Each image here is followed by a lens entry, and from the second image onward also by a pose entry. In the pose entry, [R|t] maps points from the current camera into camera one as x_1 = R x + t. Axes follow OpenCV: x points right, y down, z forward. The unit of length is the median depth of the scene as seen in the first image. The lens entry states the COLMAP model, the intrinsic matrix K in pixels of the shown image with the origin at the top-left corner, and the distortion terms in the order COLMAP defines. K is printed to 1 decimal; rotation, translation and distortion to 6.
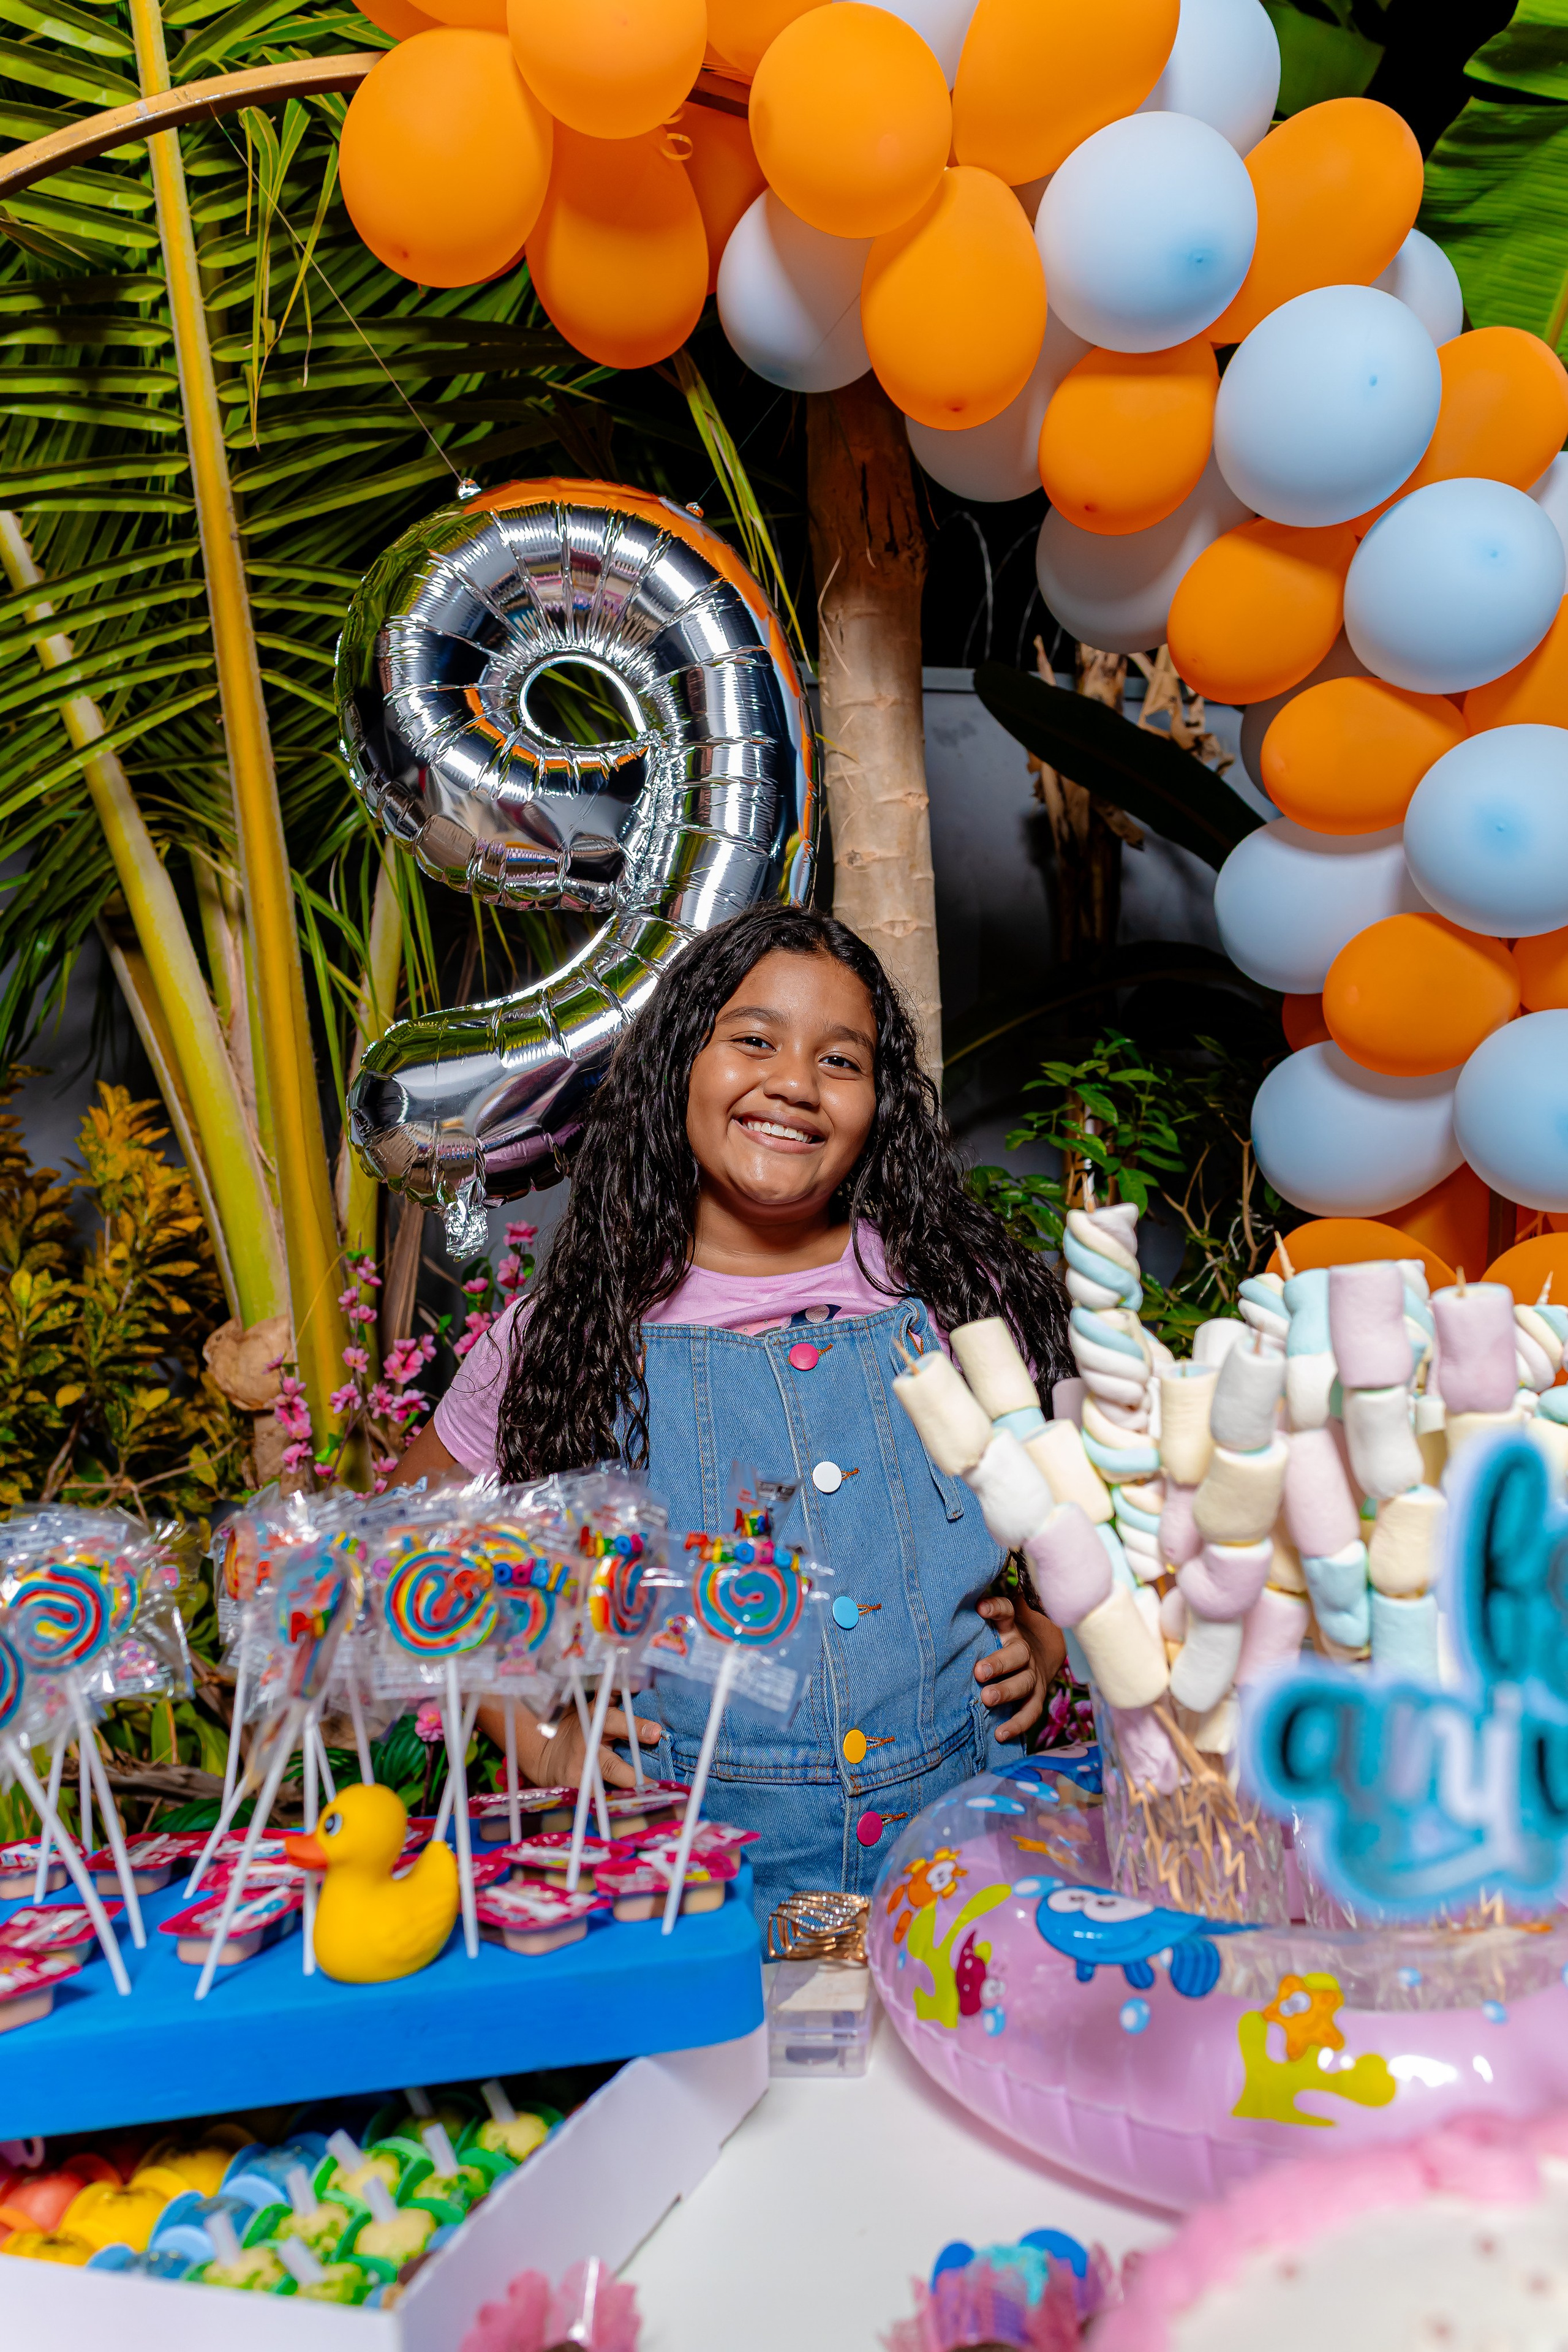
lens RADIAL K [[1609.2, 0, 792.8], [0, 1609.2, 1144.6], [0, 0, 1]] dist [-0.048911, 0.045017]
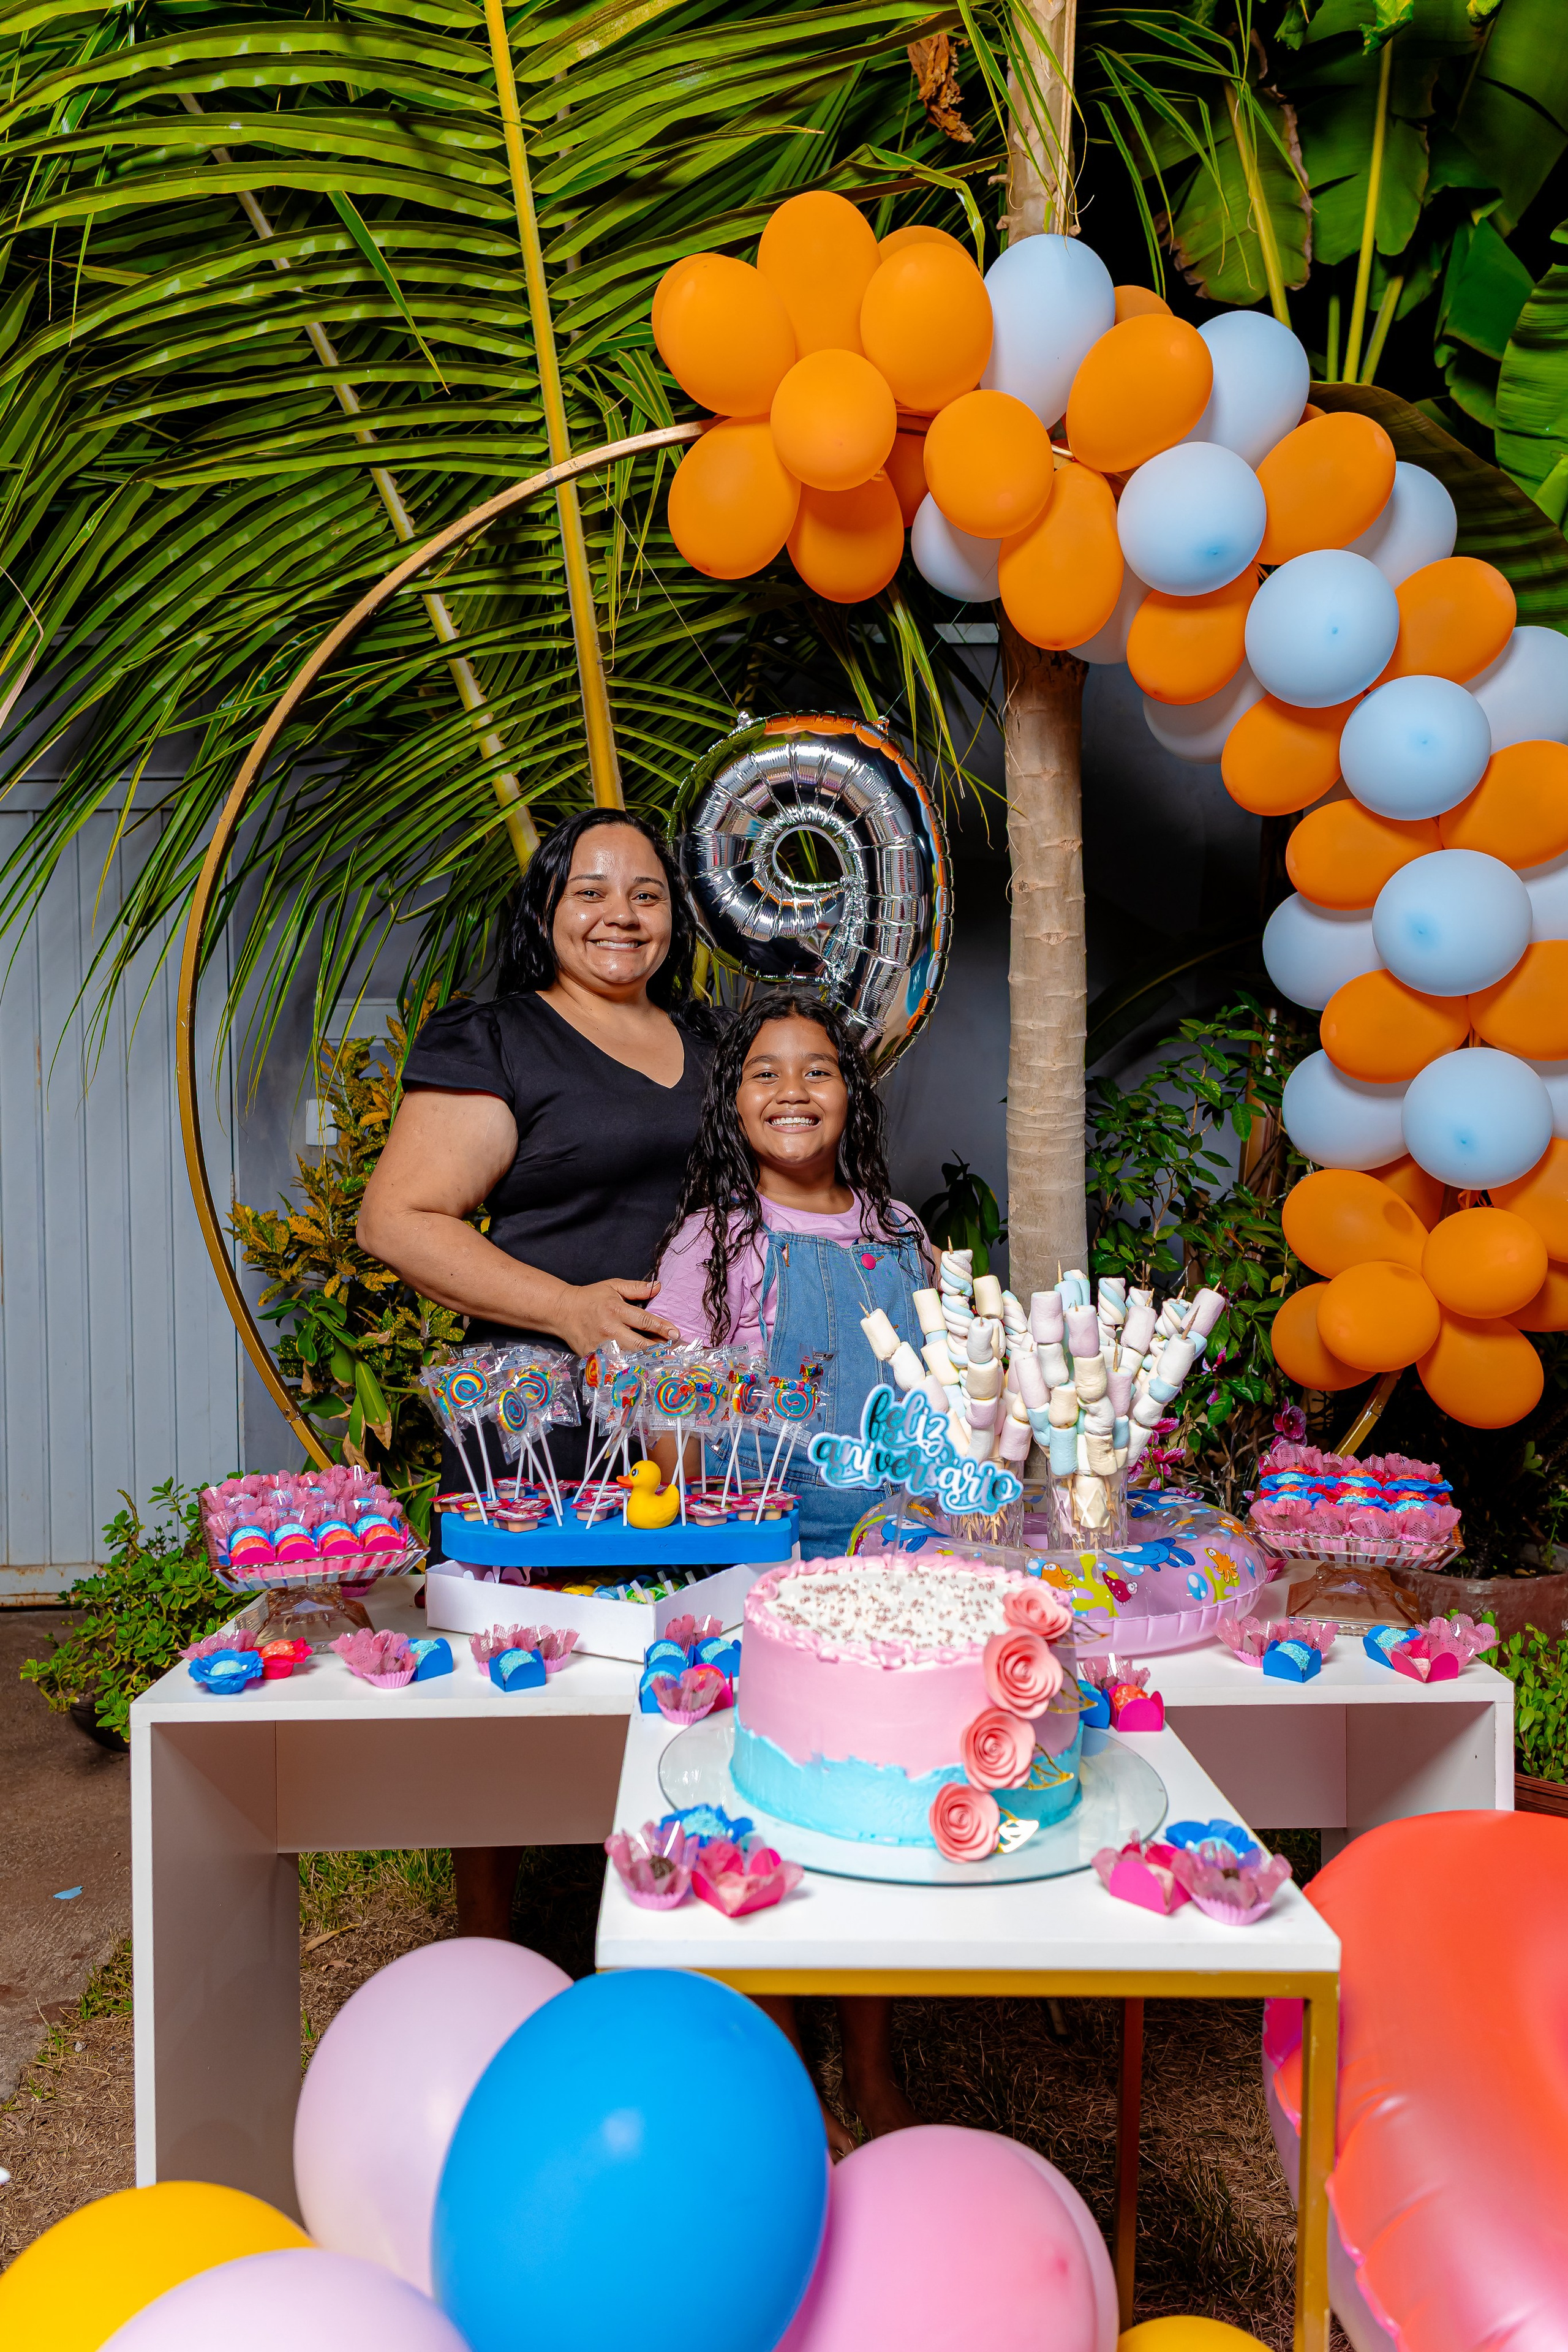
lens RADIAL K [[1609.2, 0, 792.8], [0, 1609.2, 1144.6], [0, 0, 1]] dist [-0.048911, 0.045017]
pose [[0.976441, 0.046460, -0.210722, 0.183081], [-0.018296, 0.990855, 0.133684, -0.173395], [0.215006, -0.126679, 0.968362, -0.528496]]
